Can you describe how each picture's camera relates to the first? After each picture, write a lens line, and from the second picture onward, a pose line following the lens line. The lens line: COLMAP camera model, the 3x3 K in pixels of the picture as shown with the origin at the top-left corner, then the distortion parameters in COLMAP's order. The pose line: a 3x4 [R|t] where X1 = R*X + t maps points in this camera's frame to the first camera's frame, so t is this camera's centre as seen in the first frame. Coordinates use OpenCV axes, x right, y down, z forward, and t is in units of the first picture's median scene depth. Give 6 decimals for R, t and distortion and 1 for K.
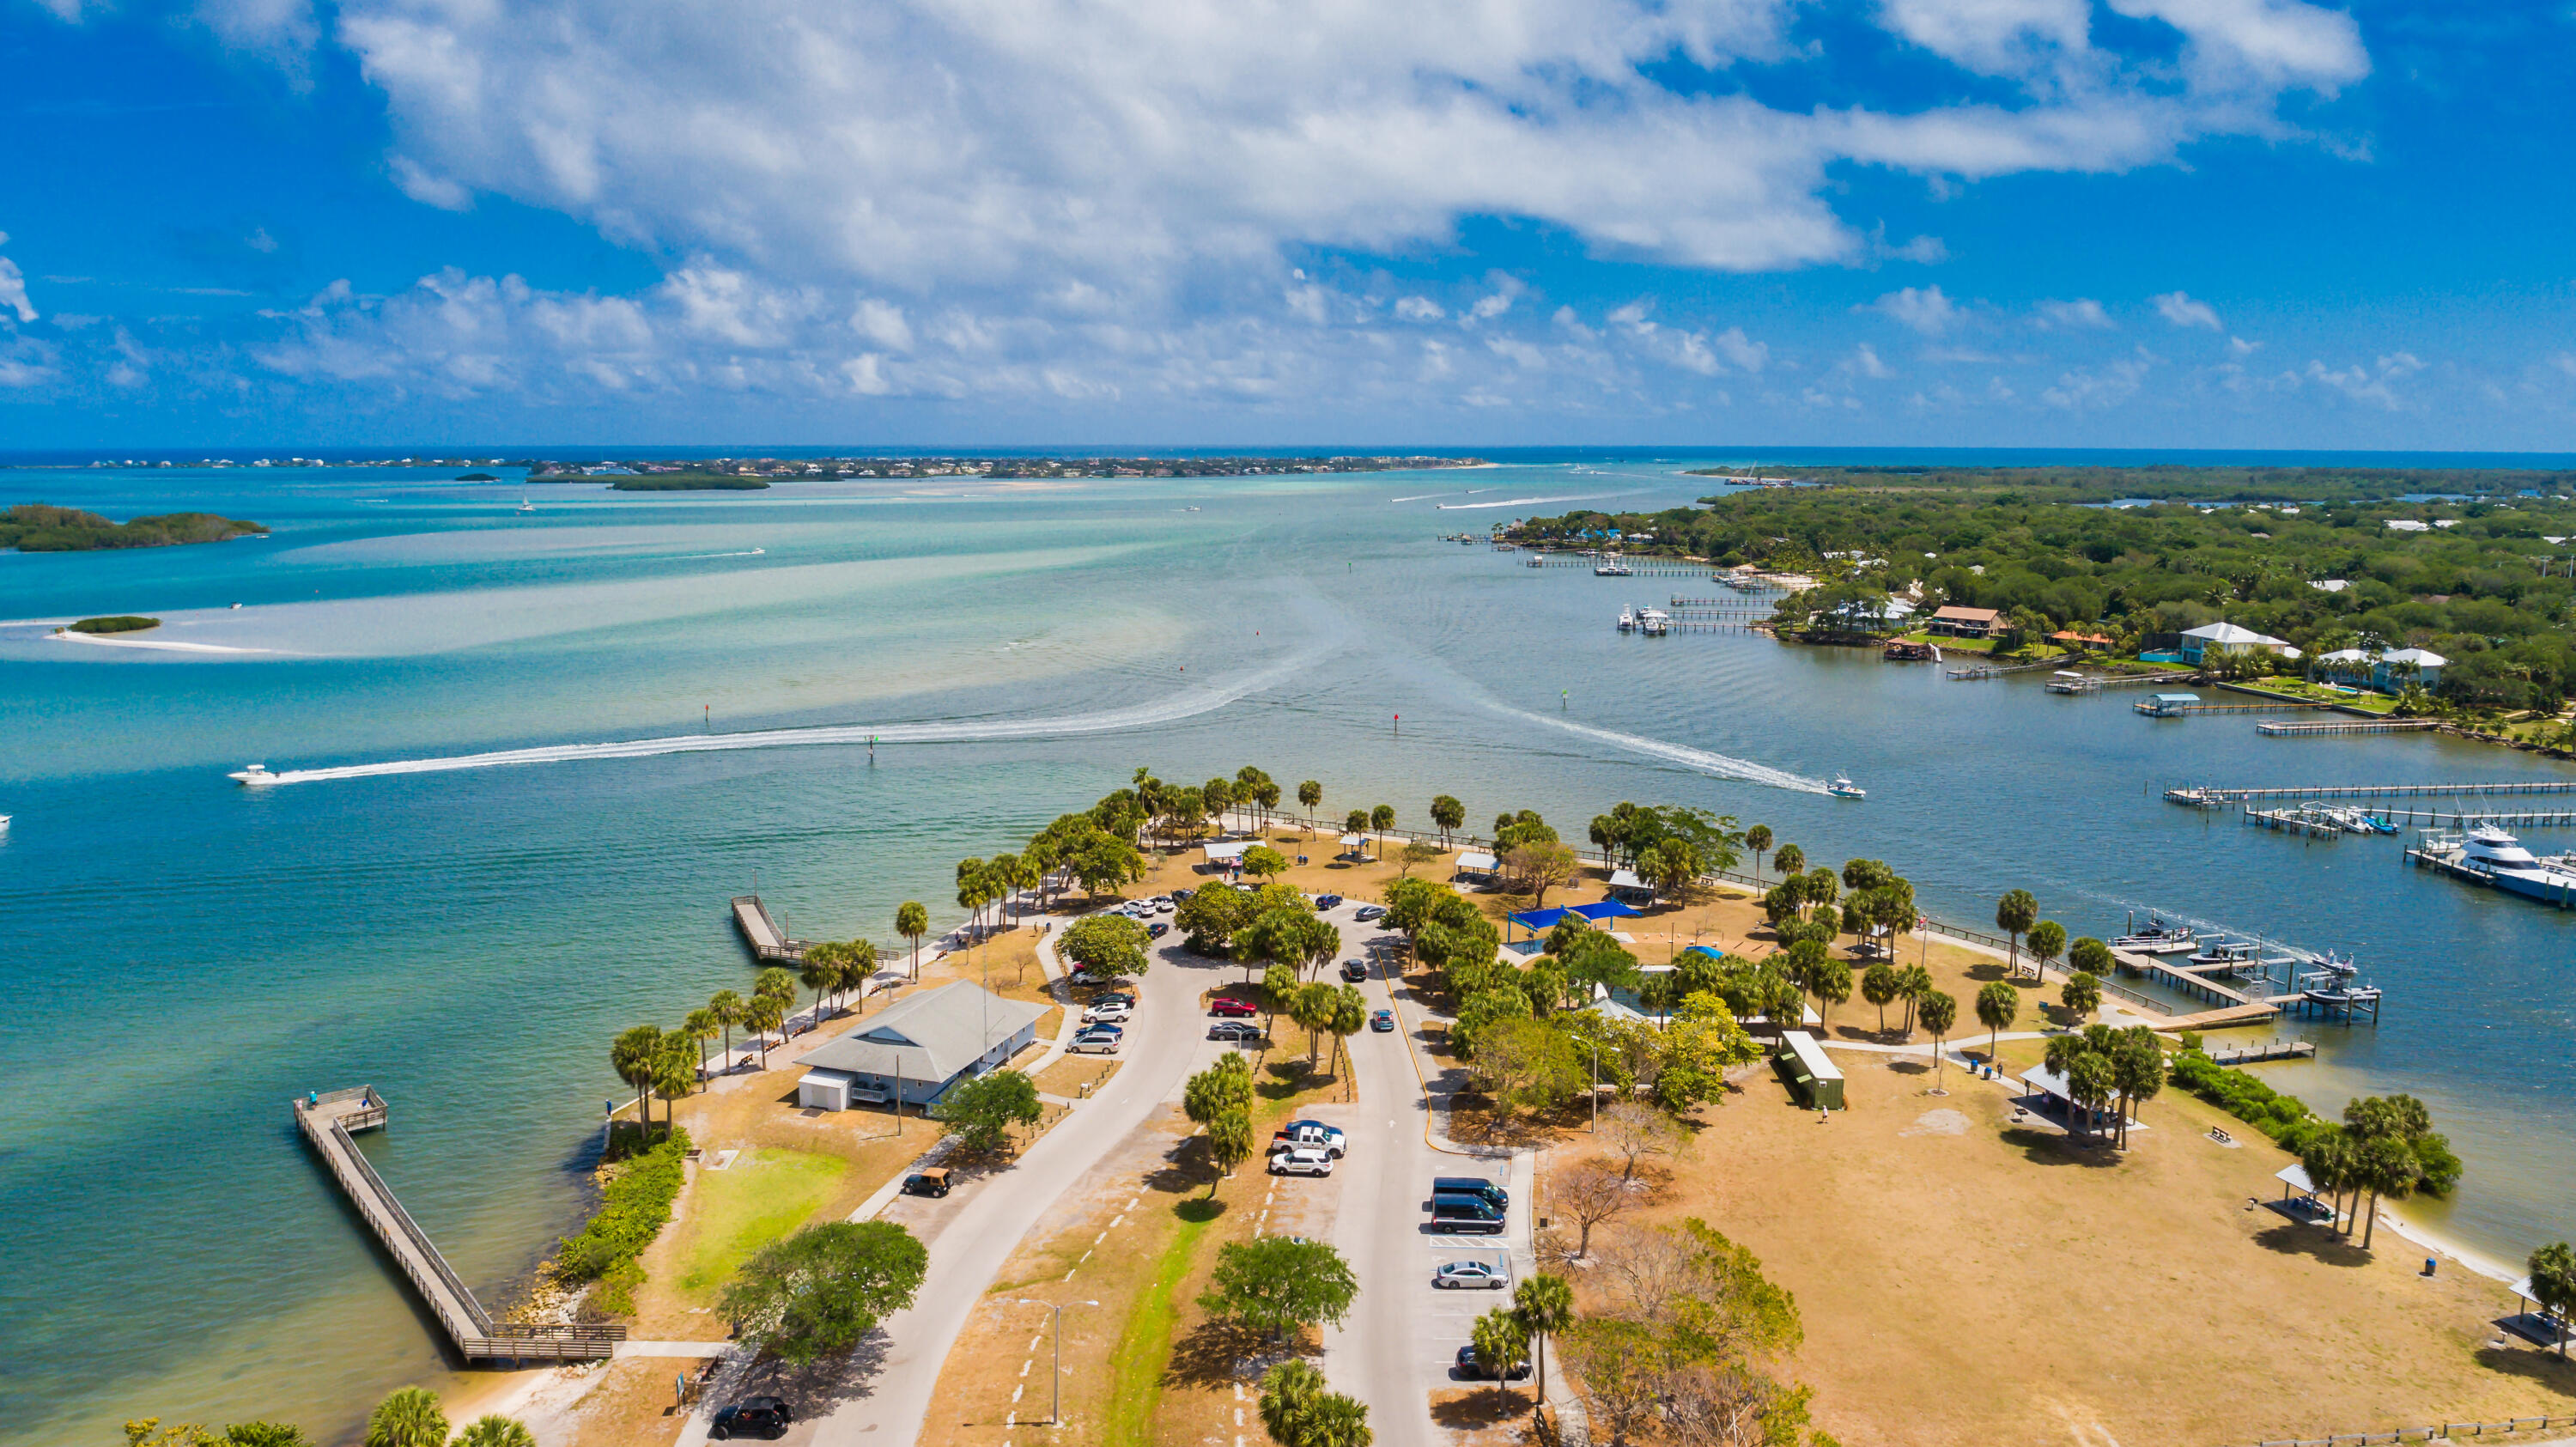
lens RADIAL K [[1733.9, 0, 1296.0], [0, 1733.9, 725.5], [0, 0, 1]] dist [-0.022565, 0.013740]
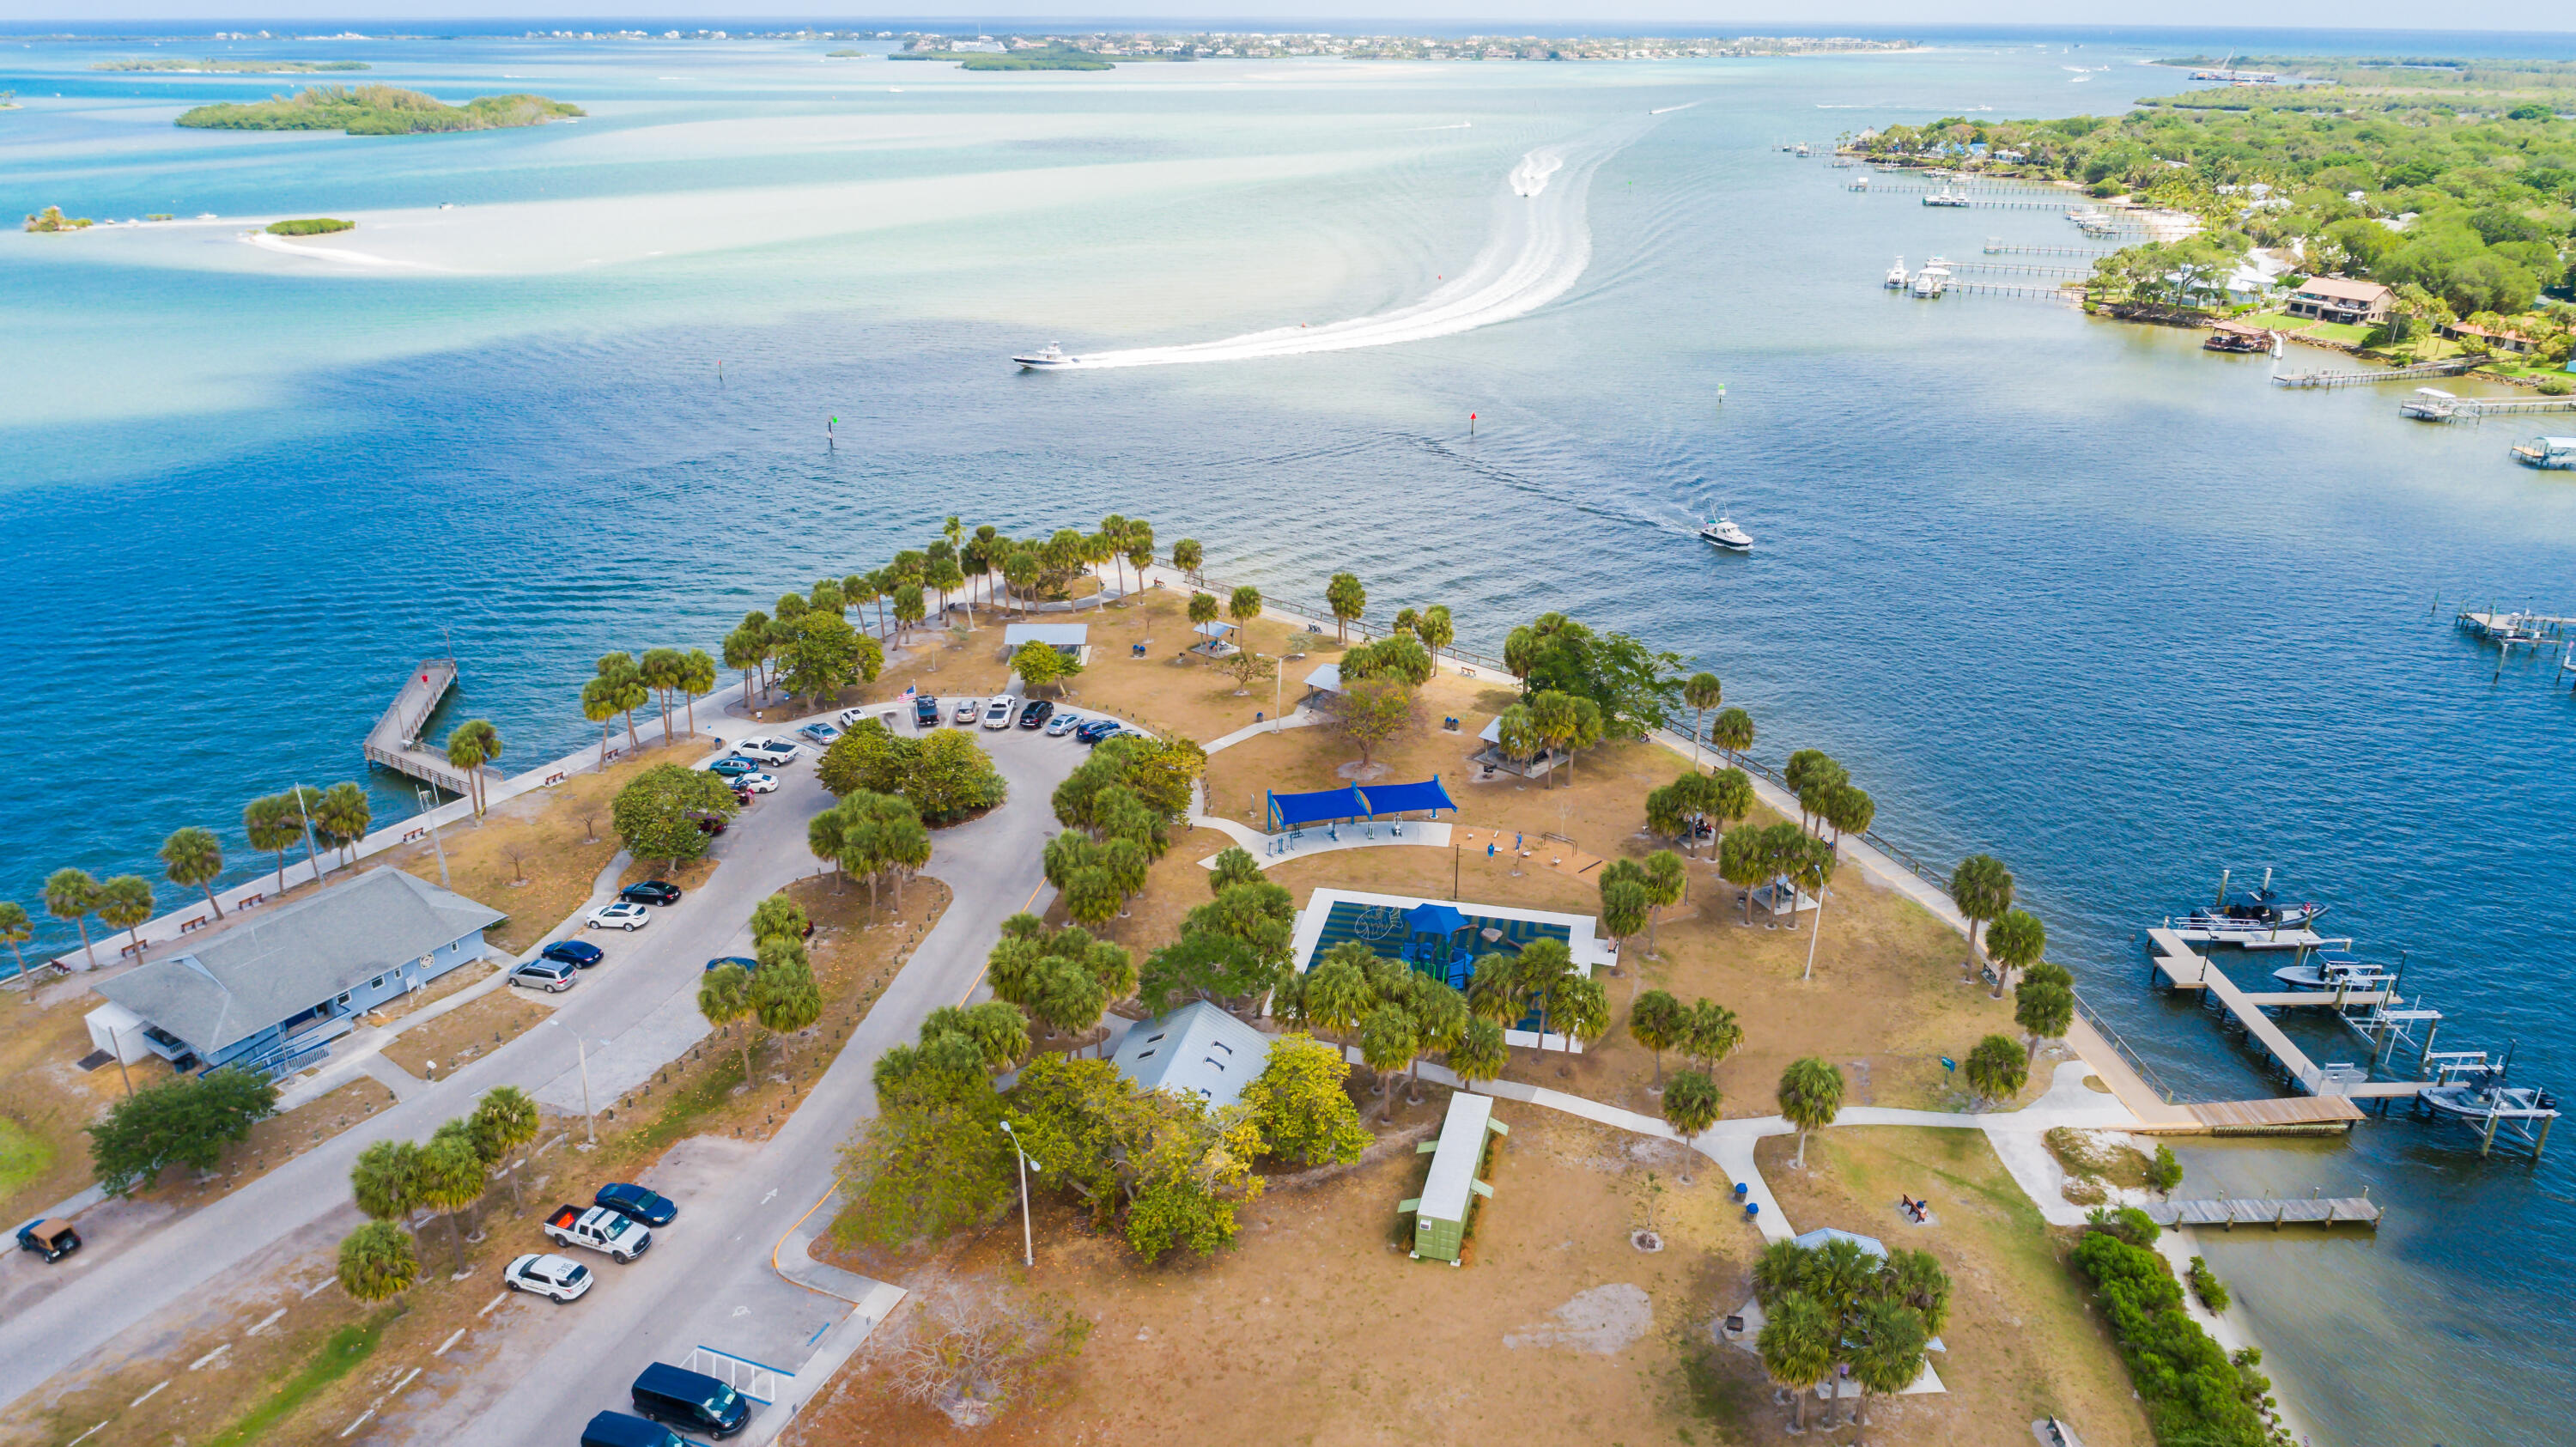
lens RADIAL K [[1733.9, 0, 1296.0], [0, 1733.9, 725.5], [0, 0, 1]] dist [-0.022565, 0.013740]
pose [[0.974148, 0.090030, -0.207197, 0.110127], [-0.040908, 0.972297, 0.230143, -0.033139], [0.222177, -0.215717, 0.950844, 0.127388]]
